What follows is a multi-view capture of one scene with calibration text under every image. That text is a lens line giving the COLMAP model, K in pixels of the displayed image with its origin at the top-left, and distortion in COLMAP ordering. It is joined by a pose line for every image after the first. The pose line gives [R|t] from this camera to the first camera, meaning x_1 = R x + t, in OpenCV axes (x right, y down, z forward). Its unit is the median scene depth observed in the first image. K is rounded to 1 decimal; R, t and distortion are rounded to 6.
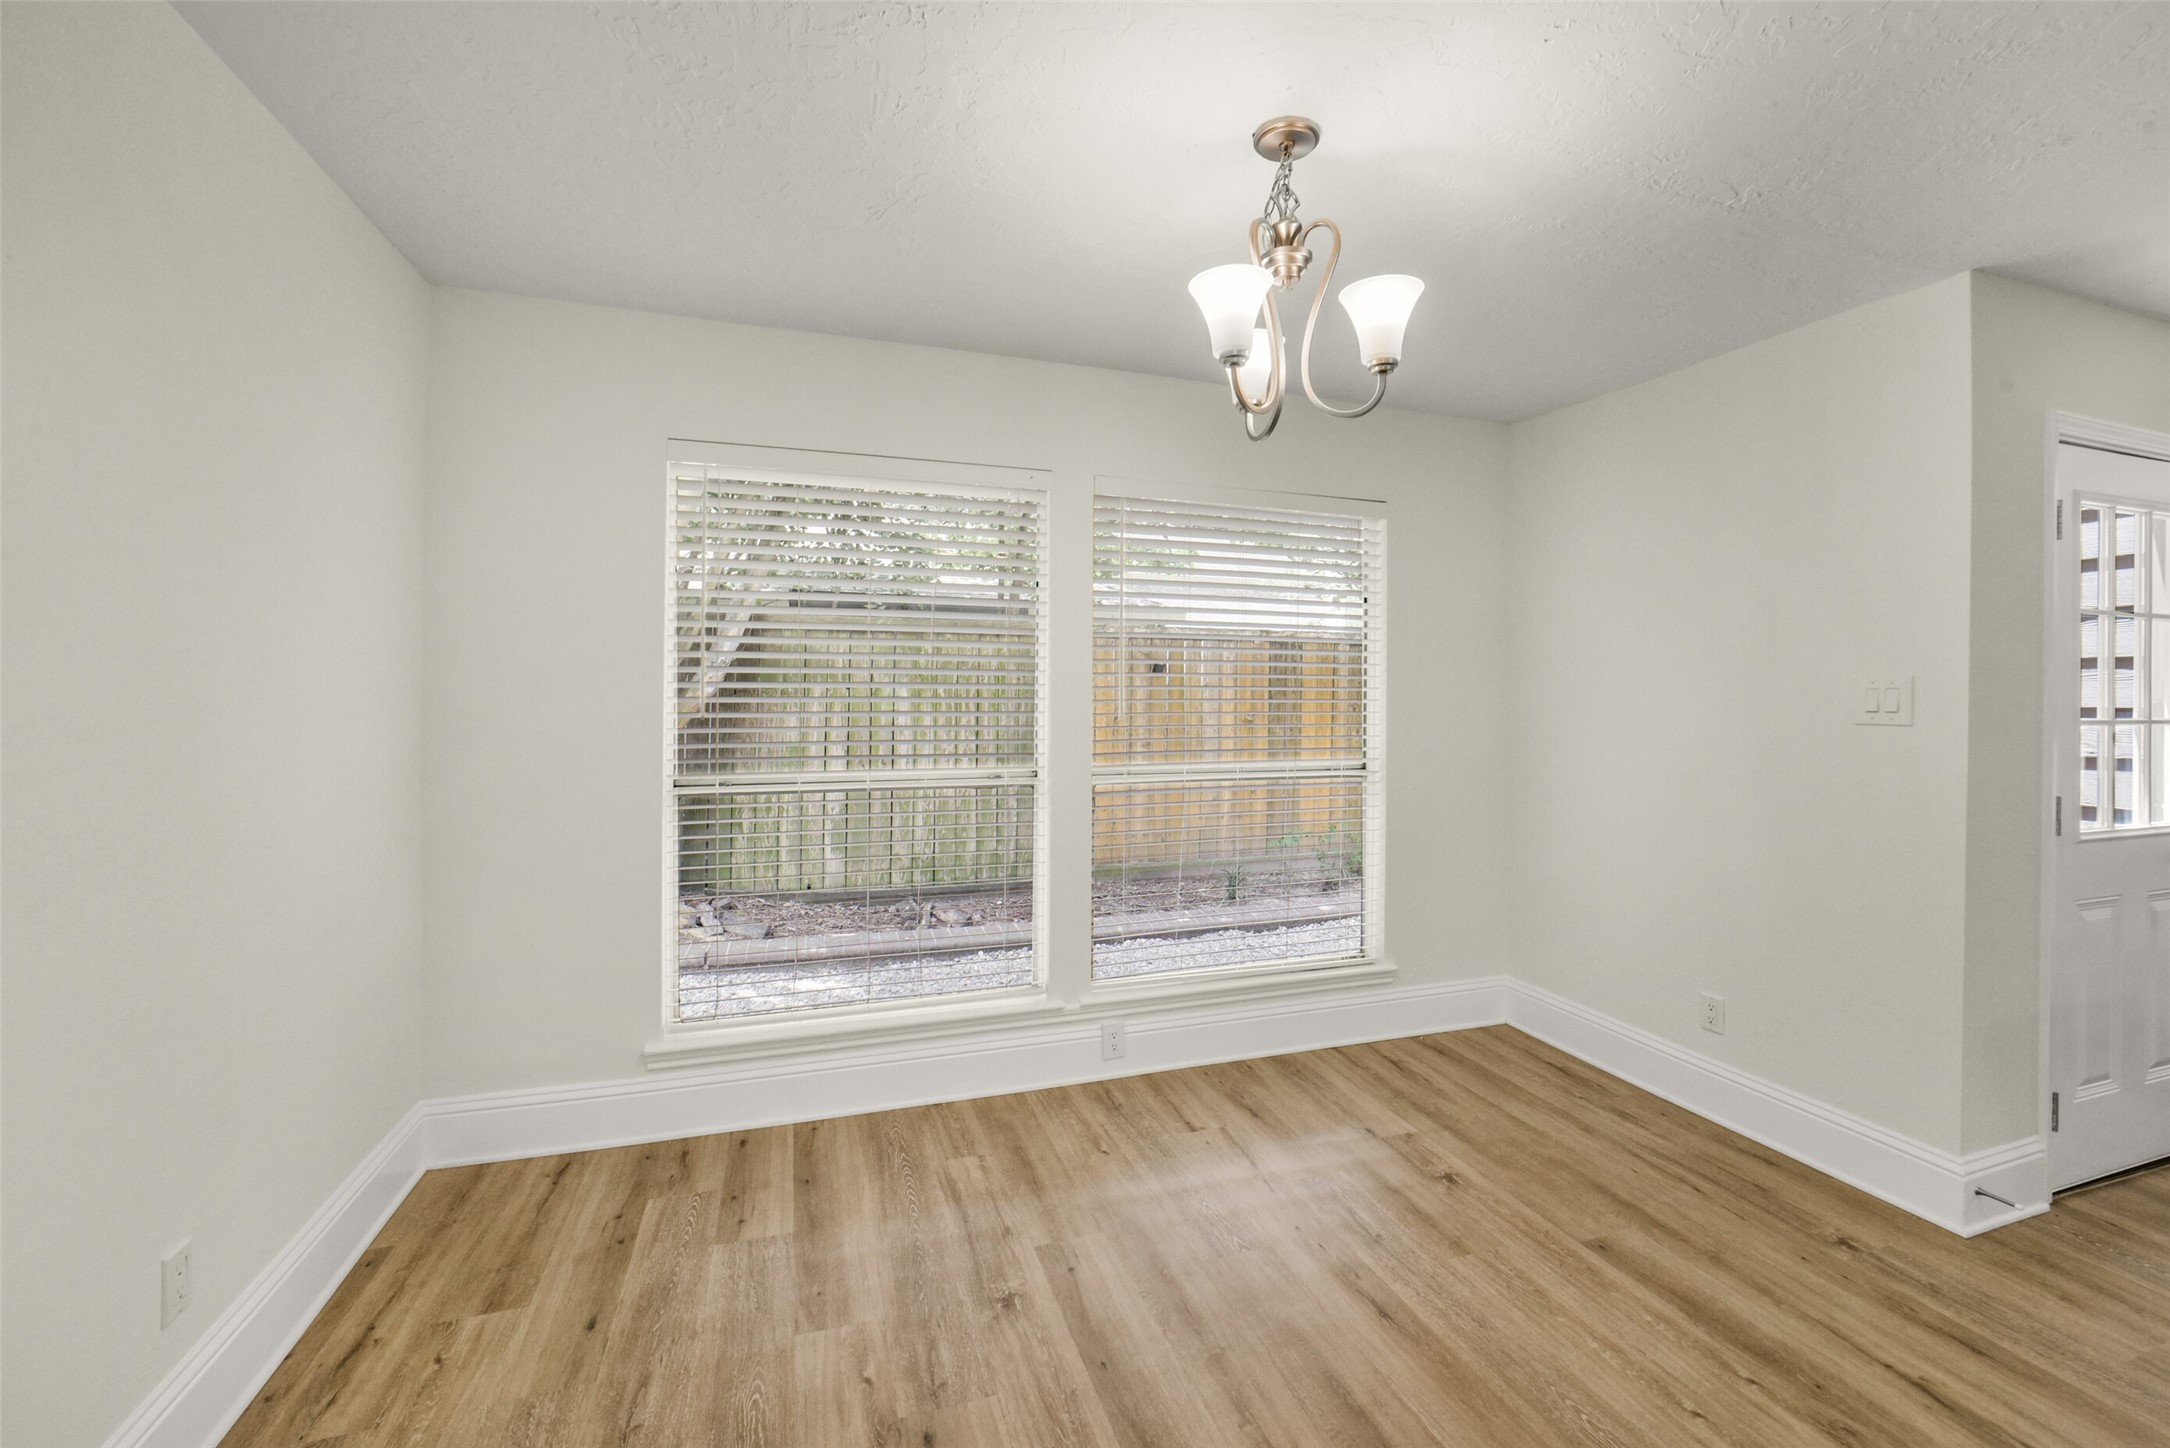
lens RADIAL K [[872.0, 0, 1085.8], [0, 872.0, 717.0], [0, 0, 1]] dist [-0.017152, 0.000424]
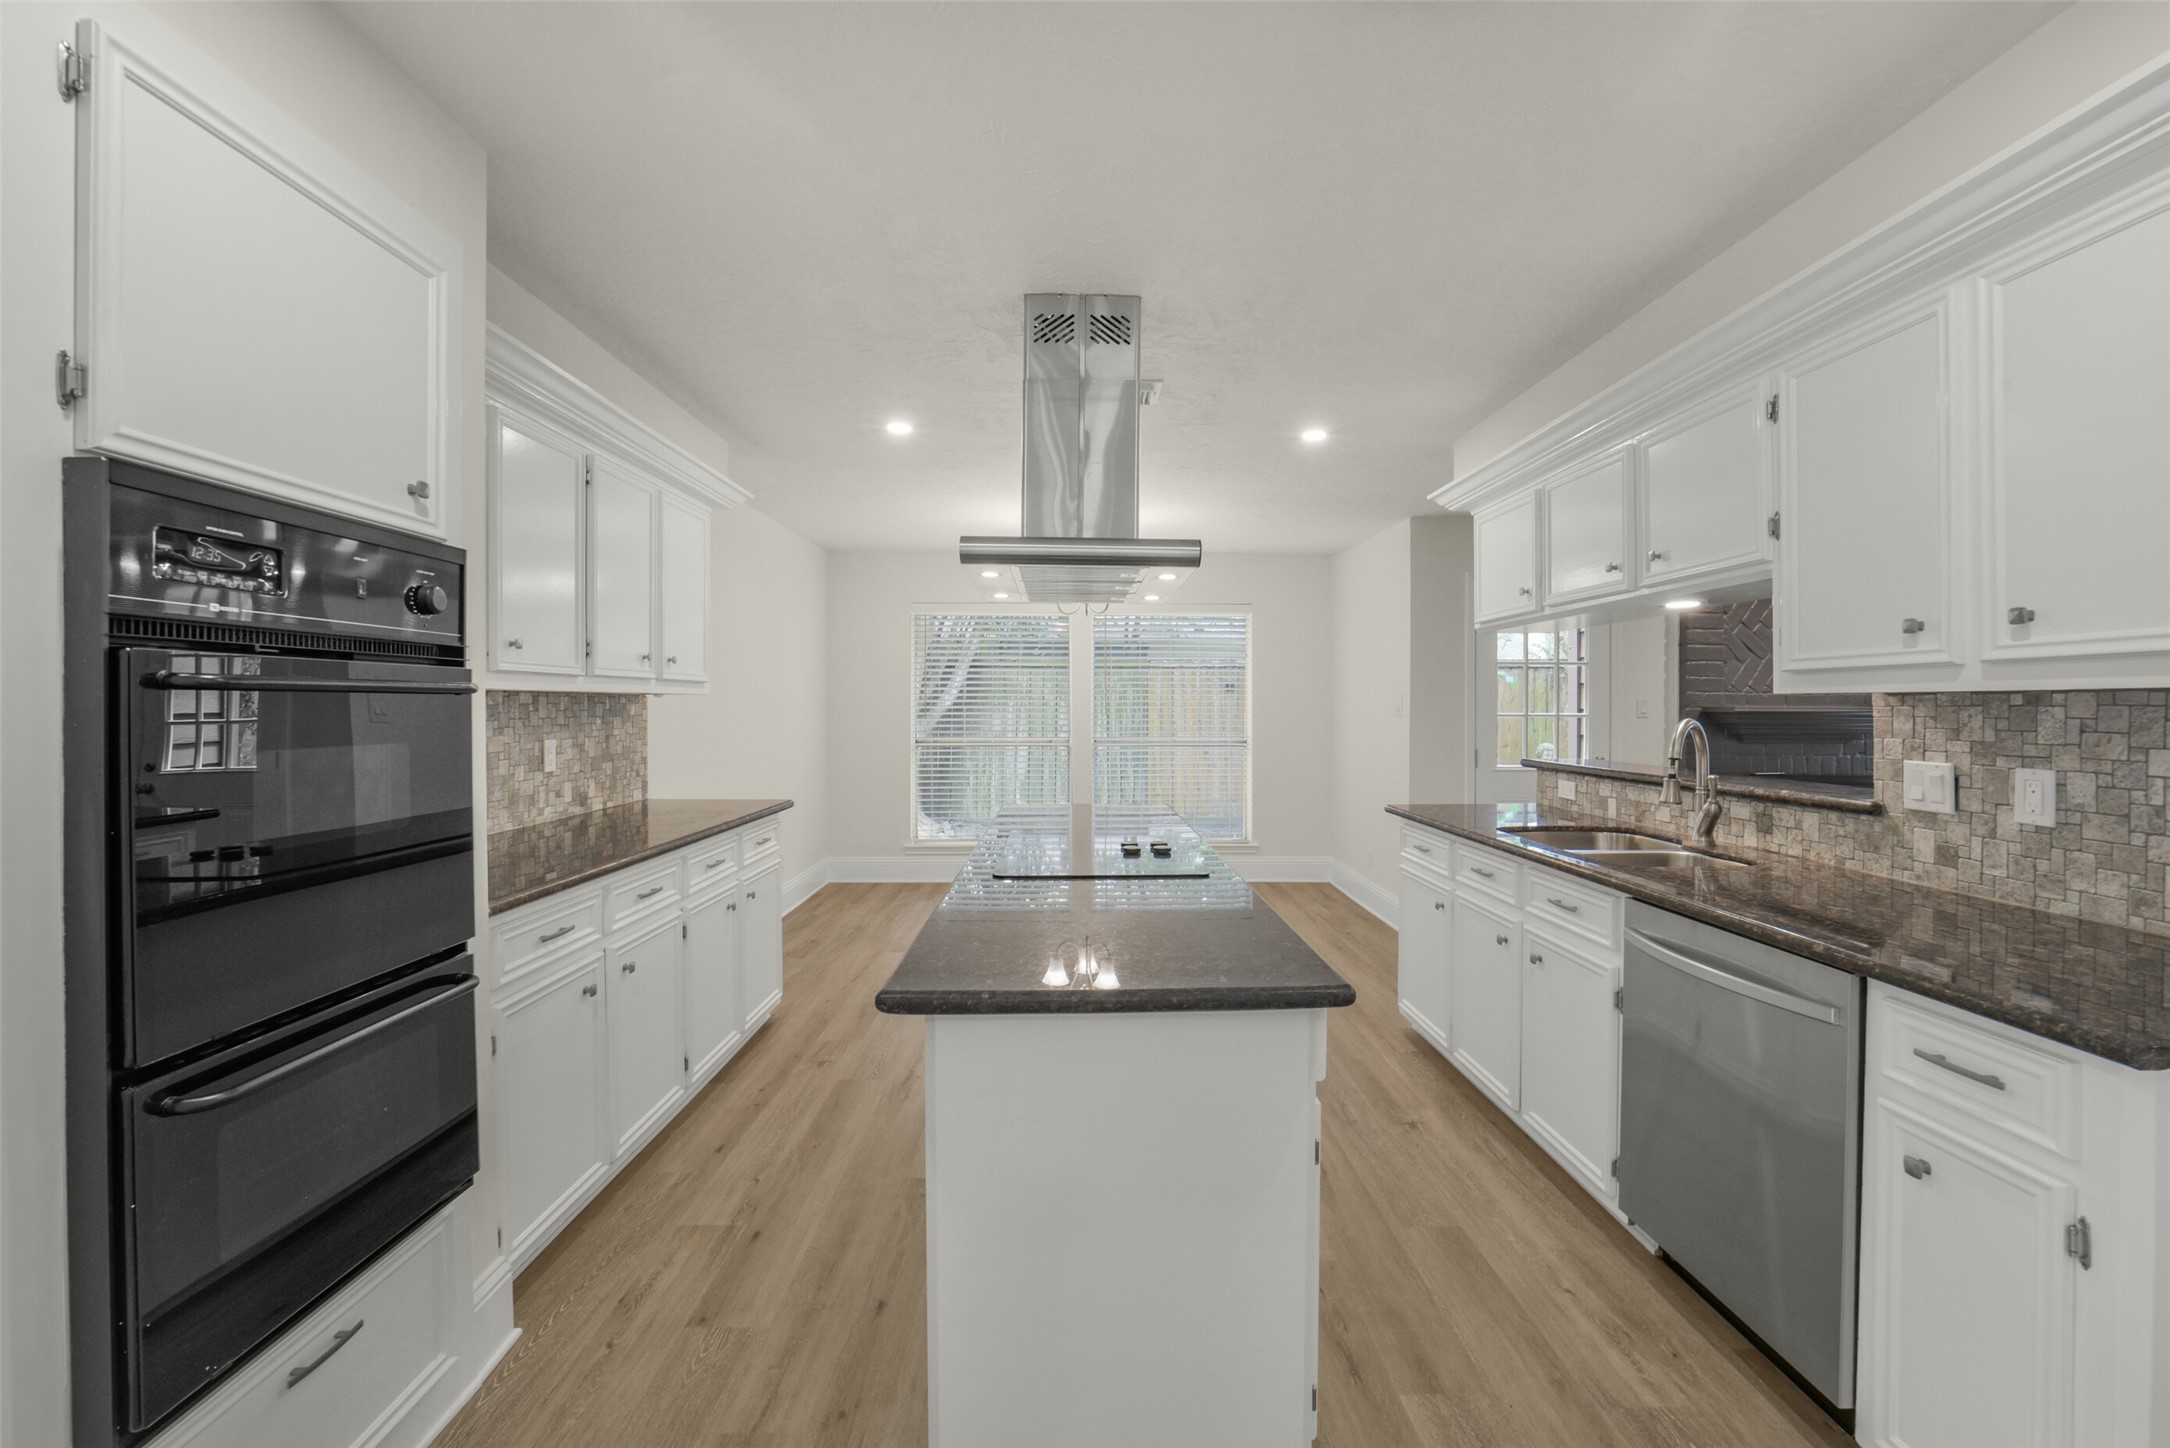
lens RADIAL K [[872.0, 0, 1083.2], [0, 872.0, 717.3], [0, 0, 1]] dist [-0.017152, 0.000424]
pose [[0.952098, -0.000749, -0.305791, 0.631452], [-0.003447, 0.999907, -0.013181, 0.035713], [0.305773, 0.013604, 0.952007, -1.045445]]
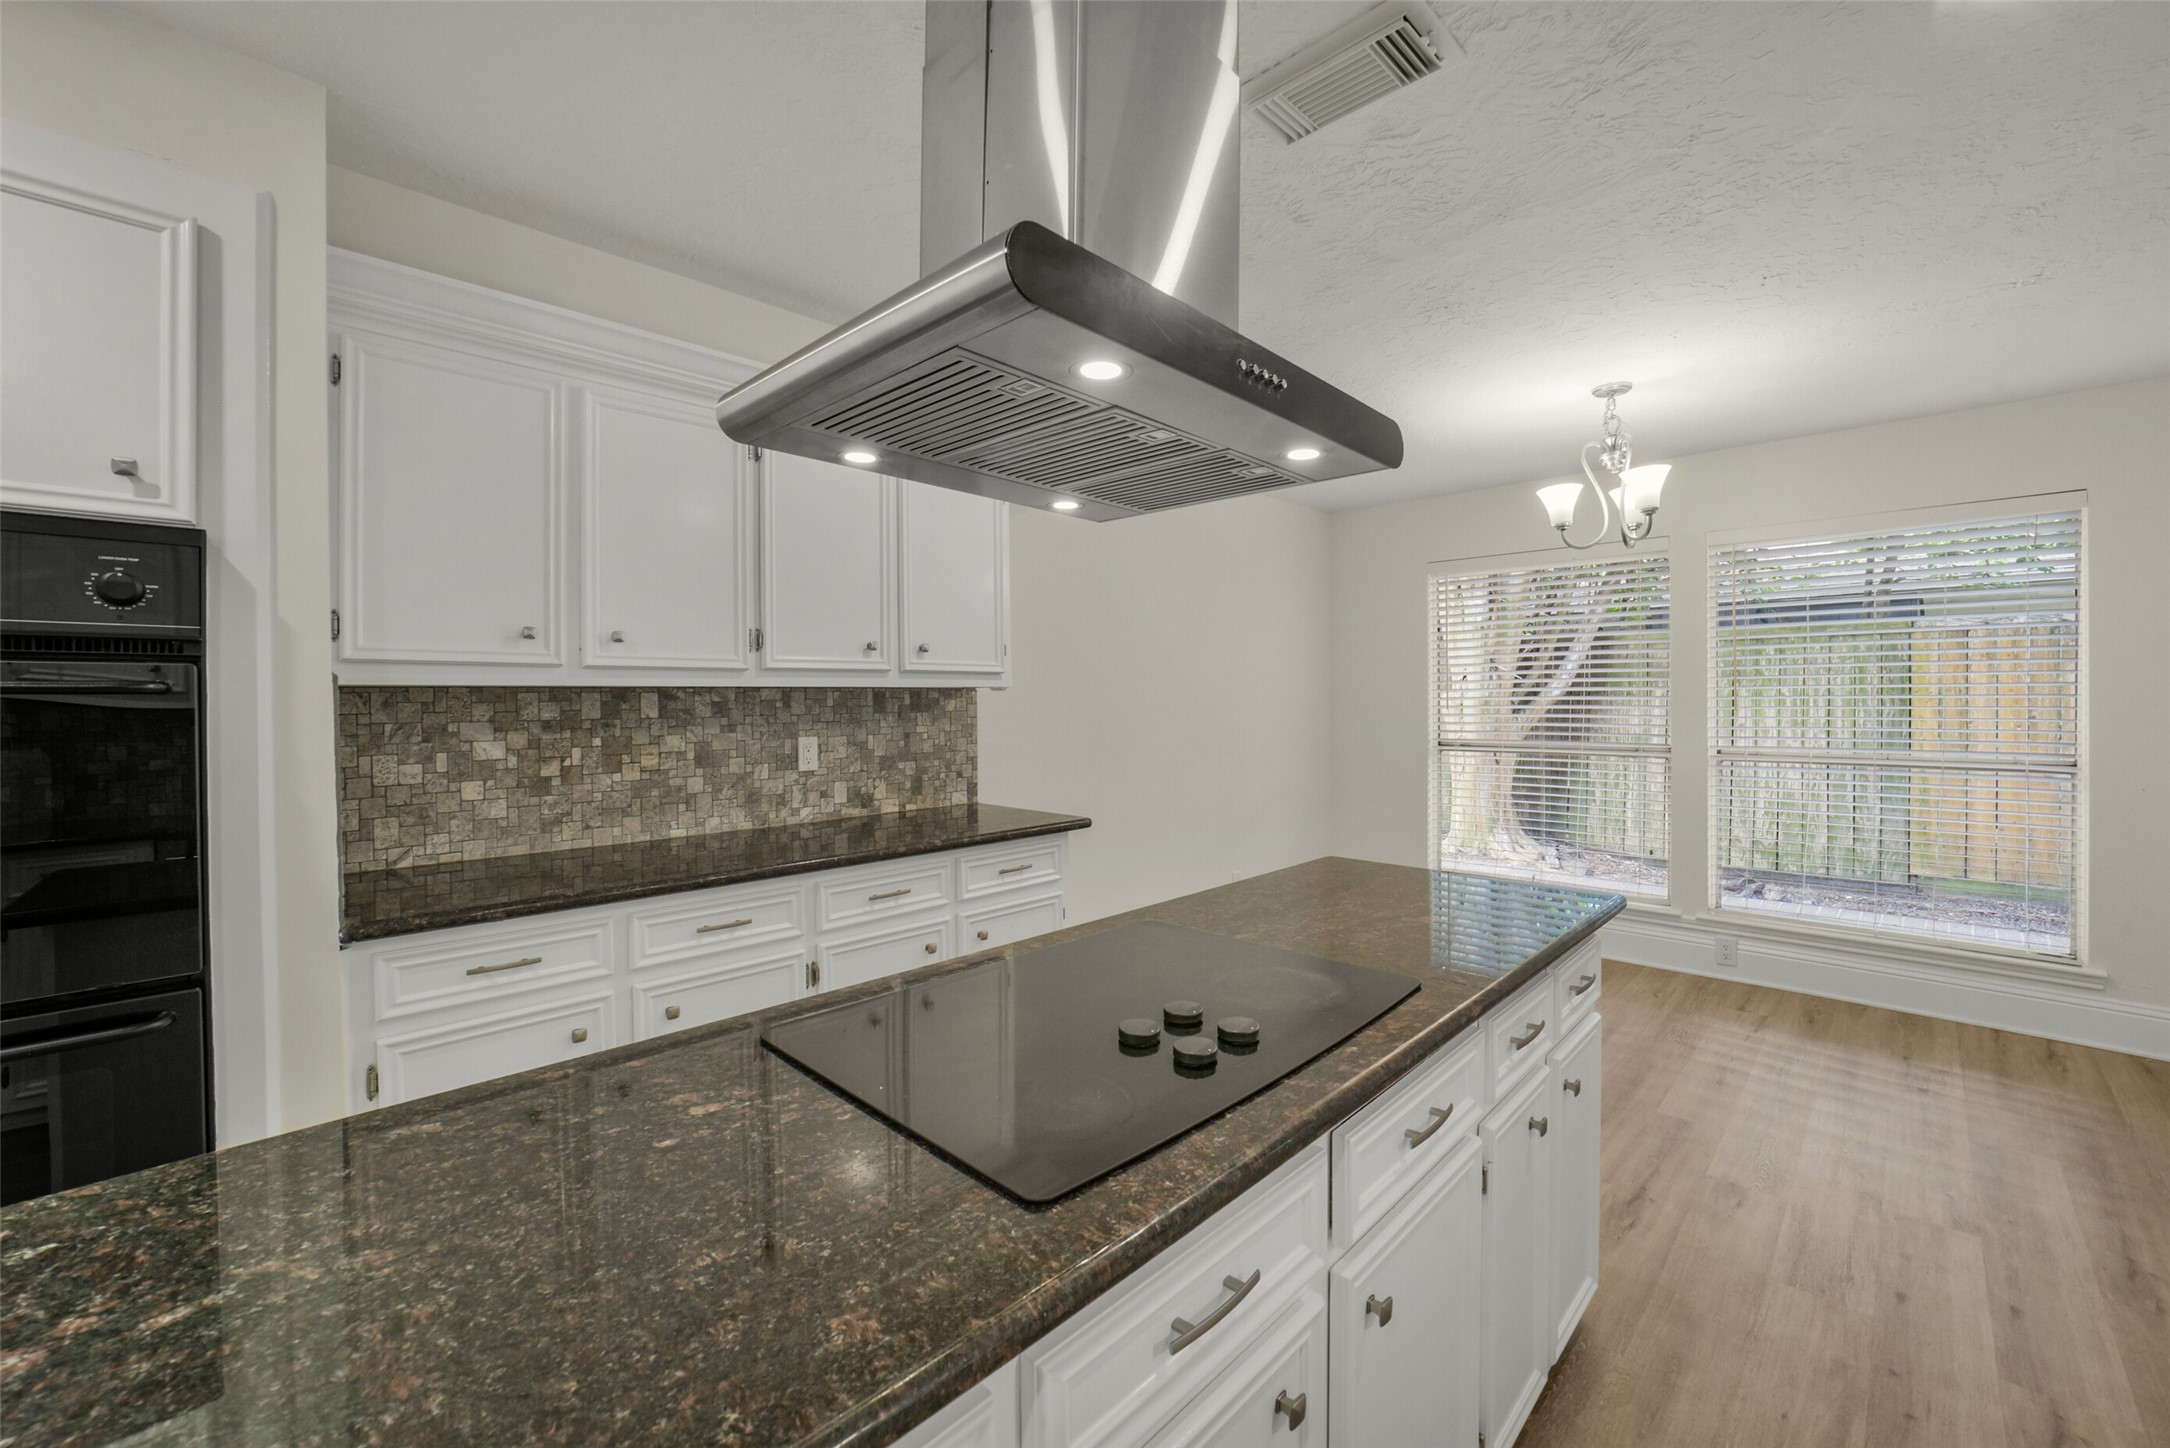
lens RADIAL K [[872.0, 0, 1089.7], [0, 872.0, 714.1], [0, 0, 1]] dist [-0.017152, 0.000424]
pose [[0.455613, 0.006890, -0.890151, 0.736183], [-0.013597, 0.999907, 0.000780, 0.020090], [0.890074, 0.011748, 0.455664, -0.455338]]
